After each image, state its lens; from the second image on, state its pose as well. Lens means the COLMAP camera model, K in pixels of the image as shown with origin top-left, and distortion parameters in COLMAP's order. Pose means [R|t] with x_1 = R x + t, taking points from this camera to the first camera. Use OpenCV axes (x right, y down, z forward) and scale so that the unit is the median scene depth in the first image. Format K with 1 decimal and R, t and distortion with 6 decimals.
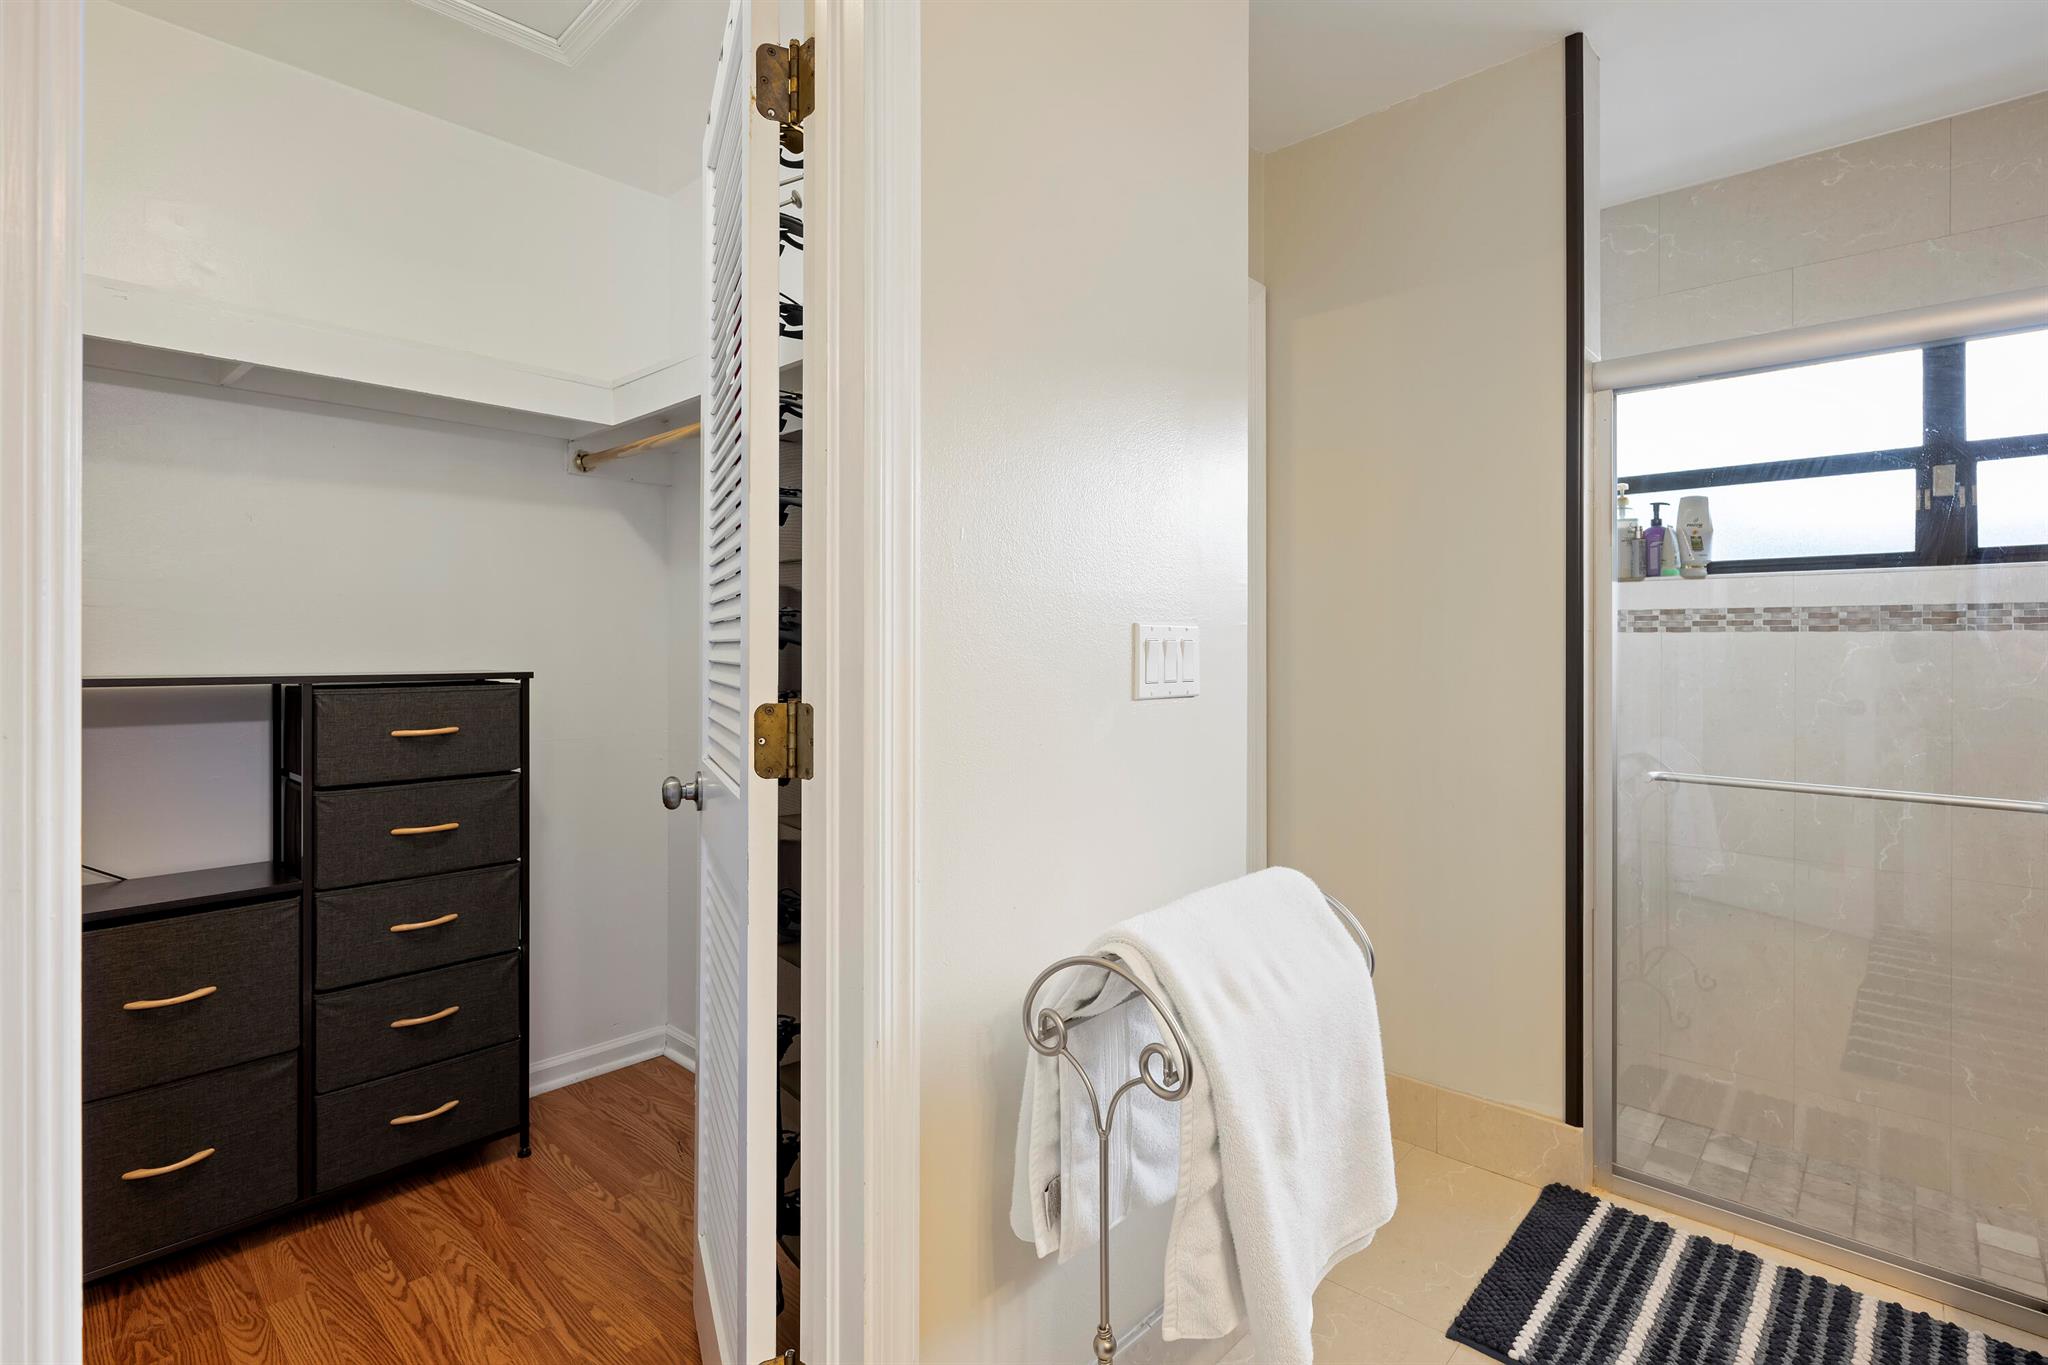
lens RADIAL K [[949.1, 0, 1017.9], [0, 949.1, 644.2], [0, 0, 1]] dist [-0.004570, -0.001521]
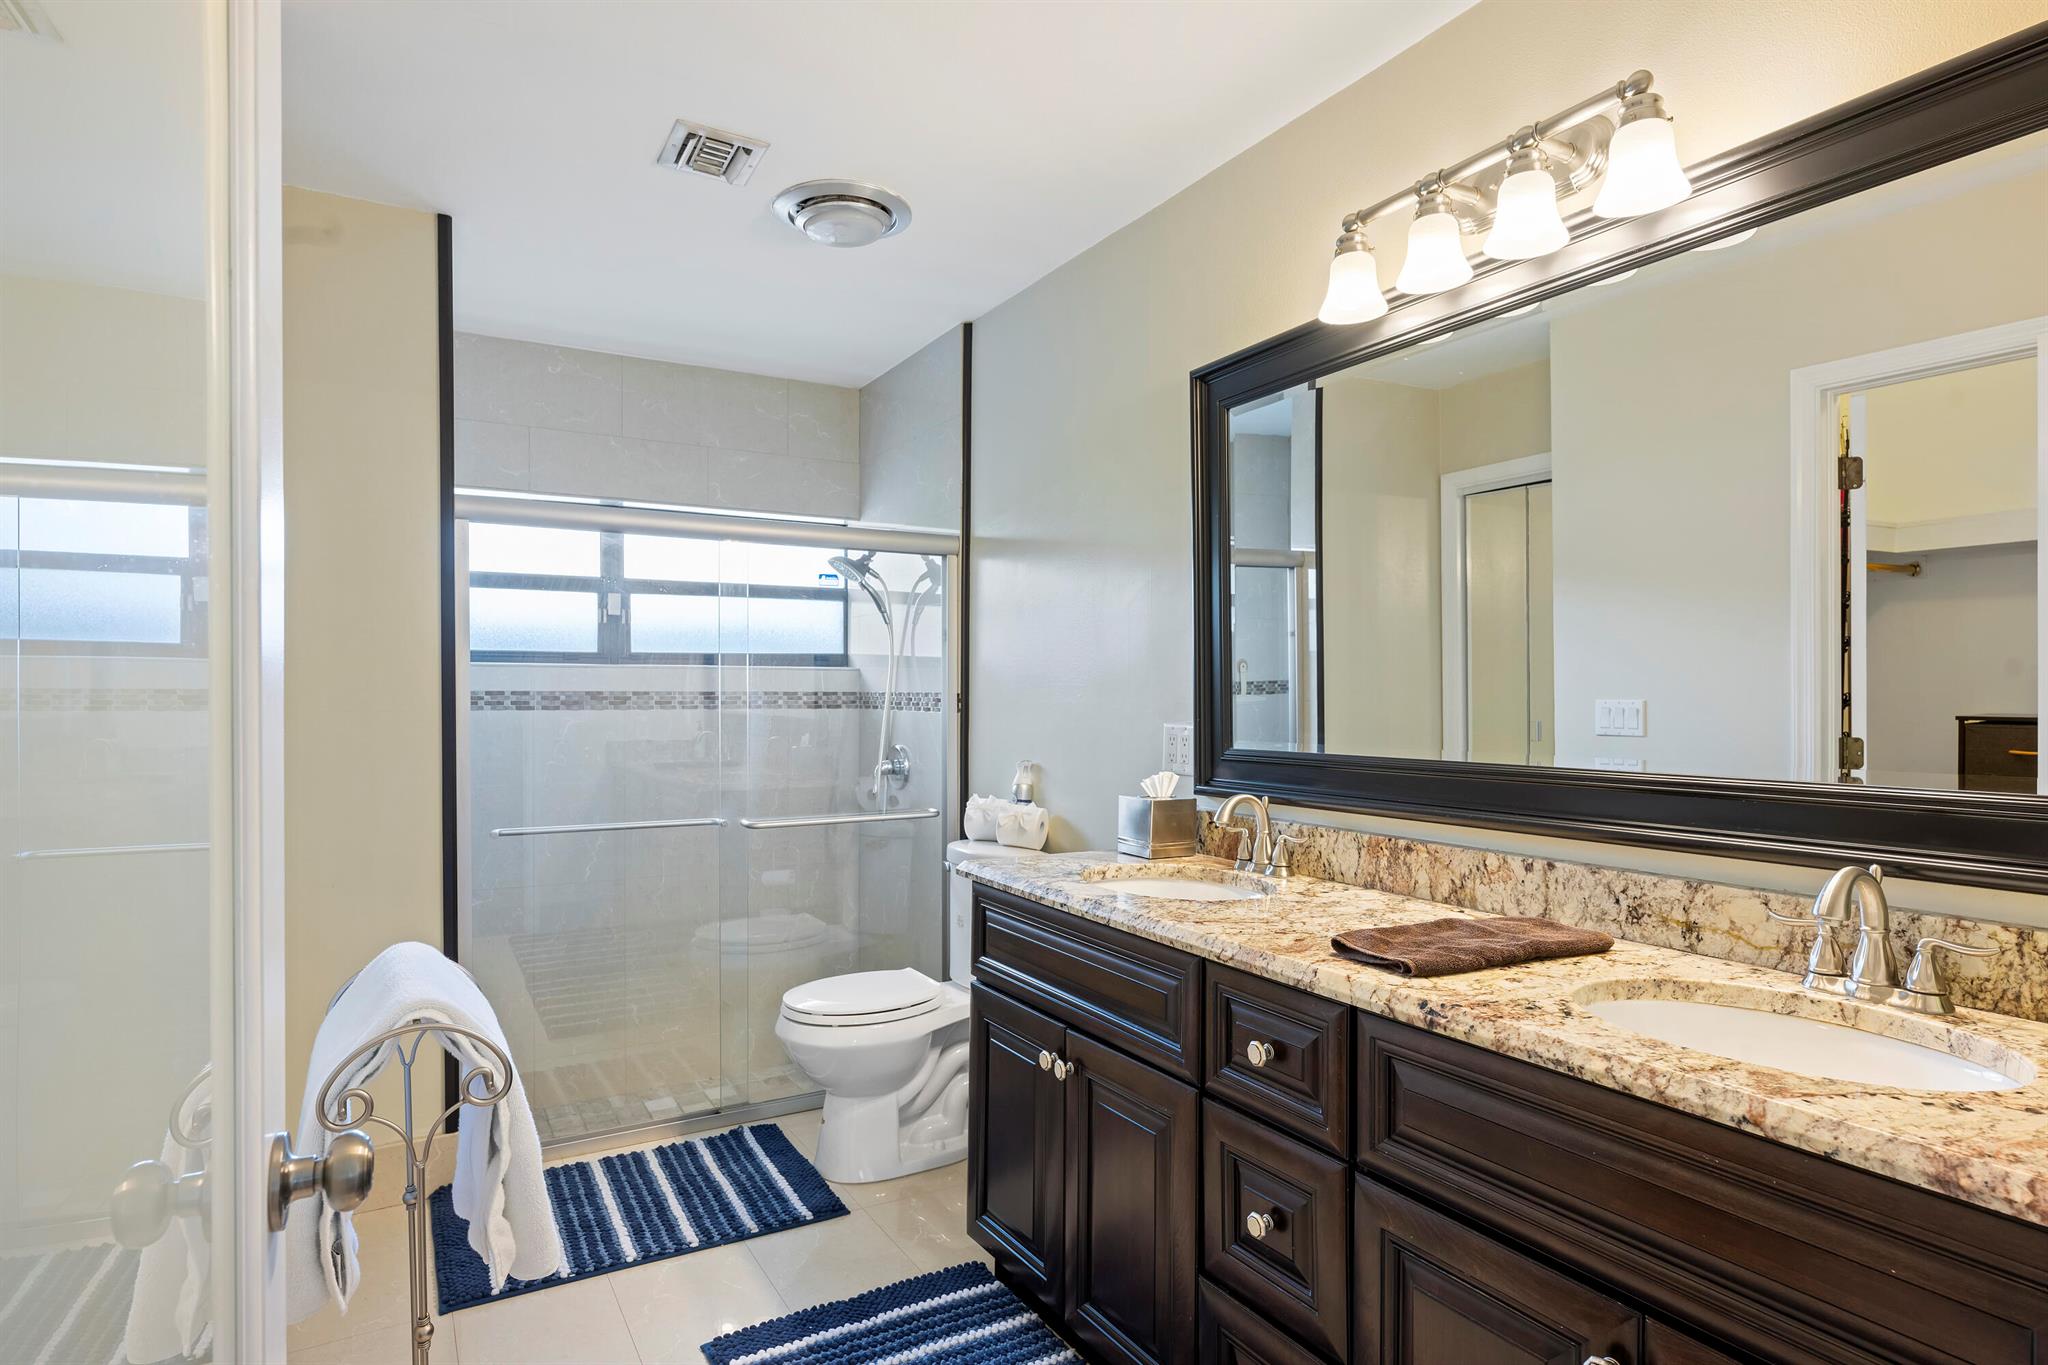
lens RADIAL K [[1127.8, 0, 1016.0], [0, 1127.8, 684.3], [0, 0, 1]] dist [0.000661, -0.000327]
pose [[0.287899, 0.000836, 0.957660, -0.548006], [-0.007139, 0.999974, 0.001273, -0.065419], [-0.957634, -0.007203, 0.287898, -0.091059]]
